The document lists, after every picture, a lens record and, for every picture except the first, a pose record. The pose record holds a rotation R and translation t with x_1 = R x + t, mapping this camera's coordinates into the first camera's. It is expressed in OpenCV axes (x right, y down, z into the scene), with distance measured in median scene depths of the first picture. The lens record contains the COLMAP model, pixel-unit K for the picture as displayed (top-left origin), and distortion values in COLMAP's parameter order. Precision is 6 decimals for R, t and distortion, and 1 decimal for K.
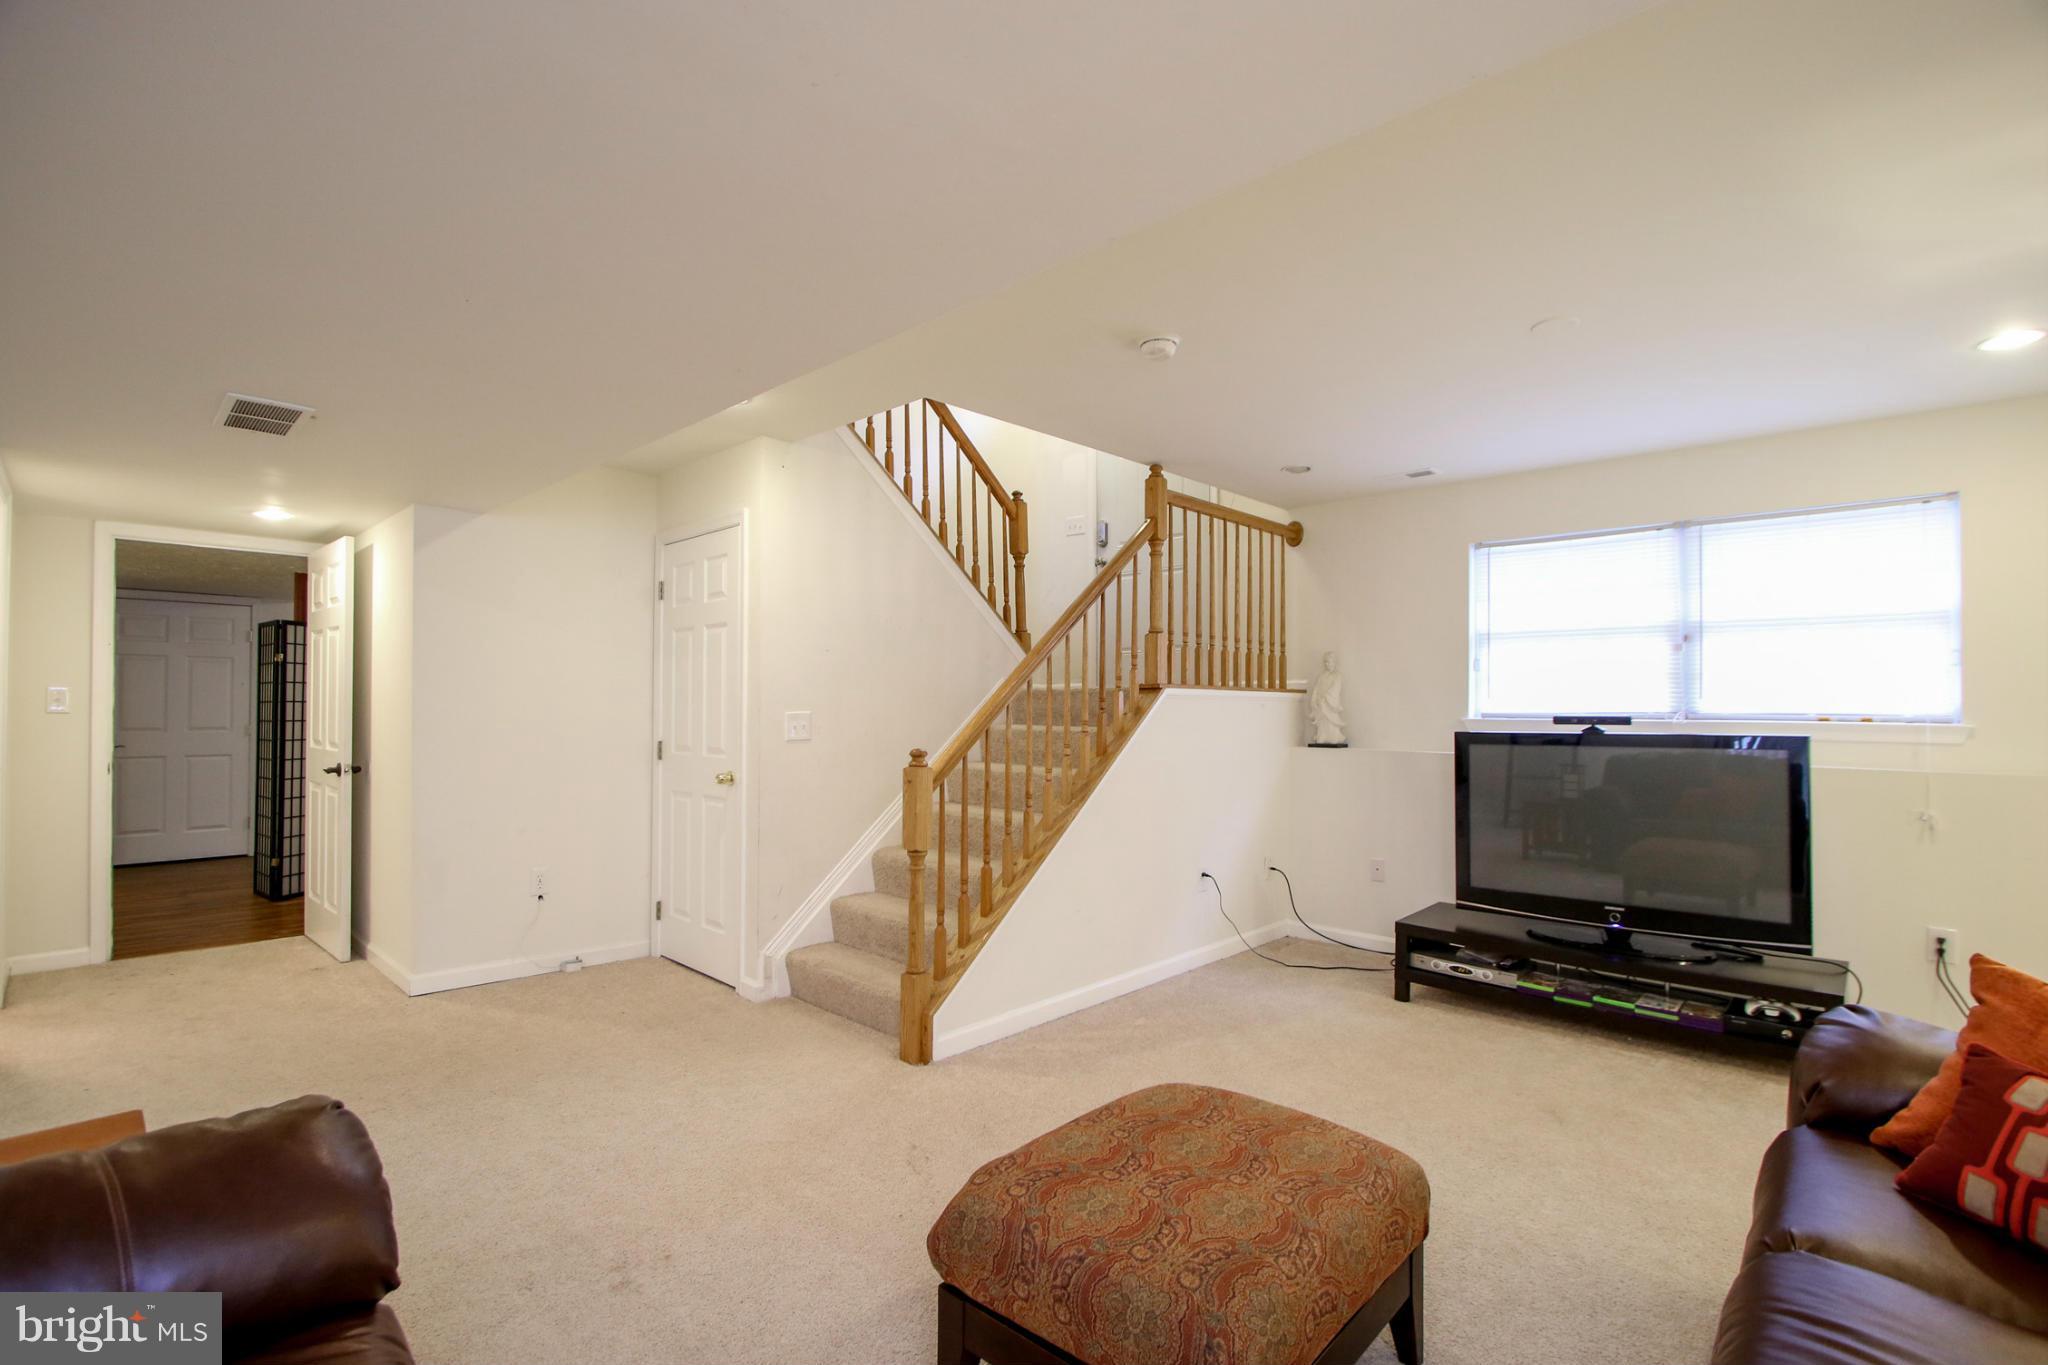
lens RADIAL K [[945.4, 0, 1033.2], [0, 945.4, 691.5], [0, 0, 1]] dist [-0.016140, -0.000211]
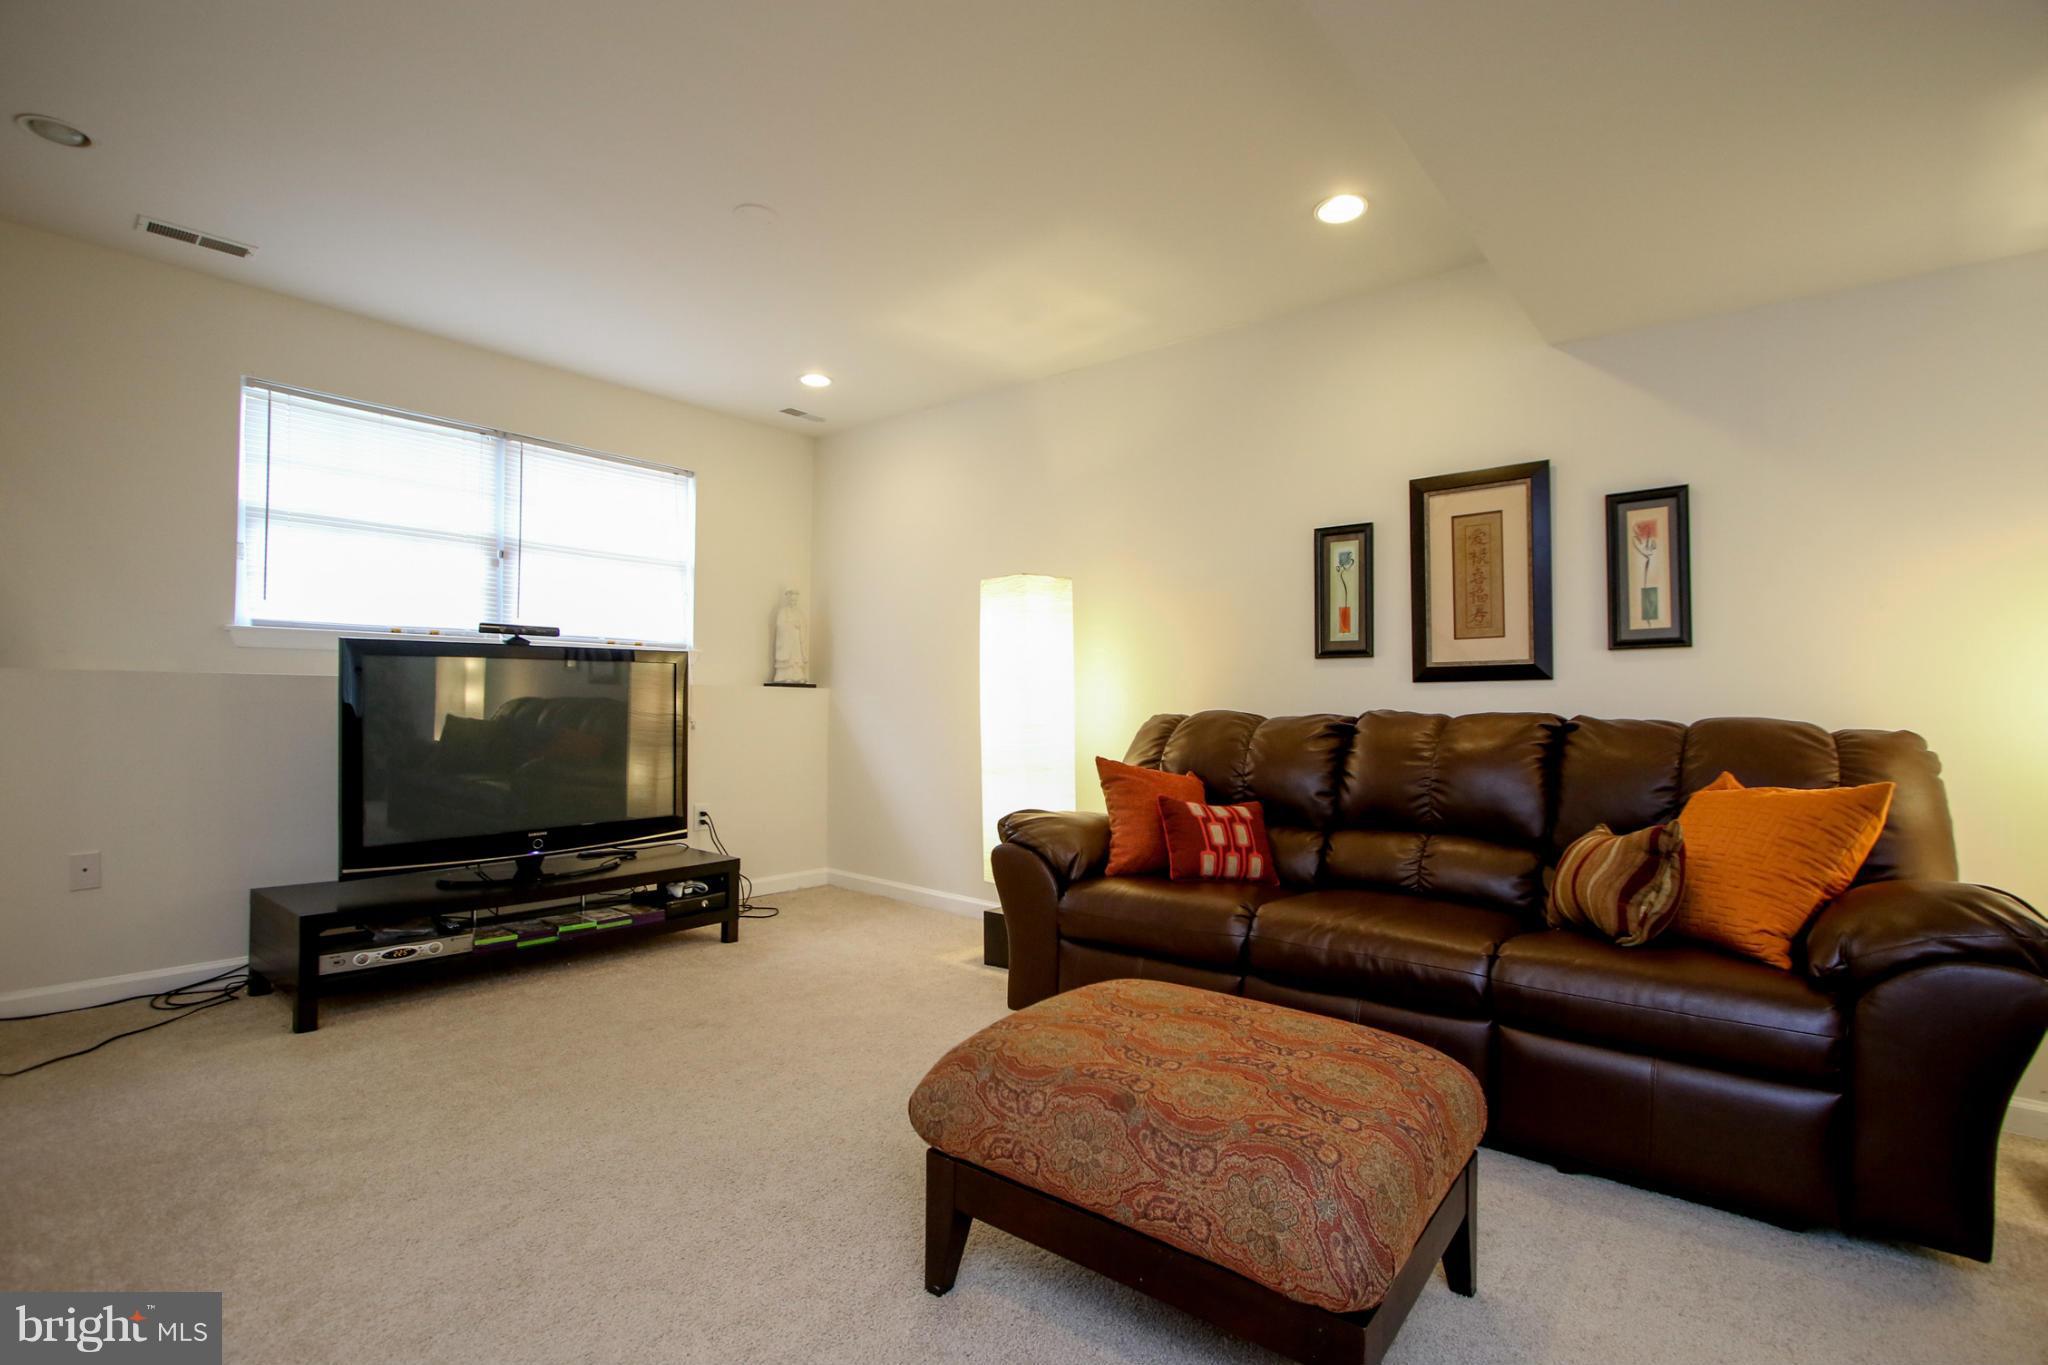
lens RADIAL K [[945.4, 0, 1033.2], [0, 945.4, 691.5], [0, 0, 1]] dist [-0.016140, -0.000211]
pose [[-0.081917, -0.000551, 0.996639, -0.336297], [-0.028744, 0.999585, -0.001810, 0.076011], [-0.996225, -0.028795, -0.081899, 0.575875]]
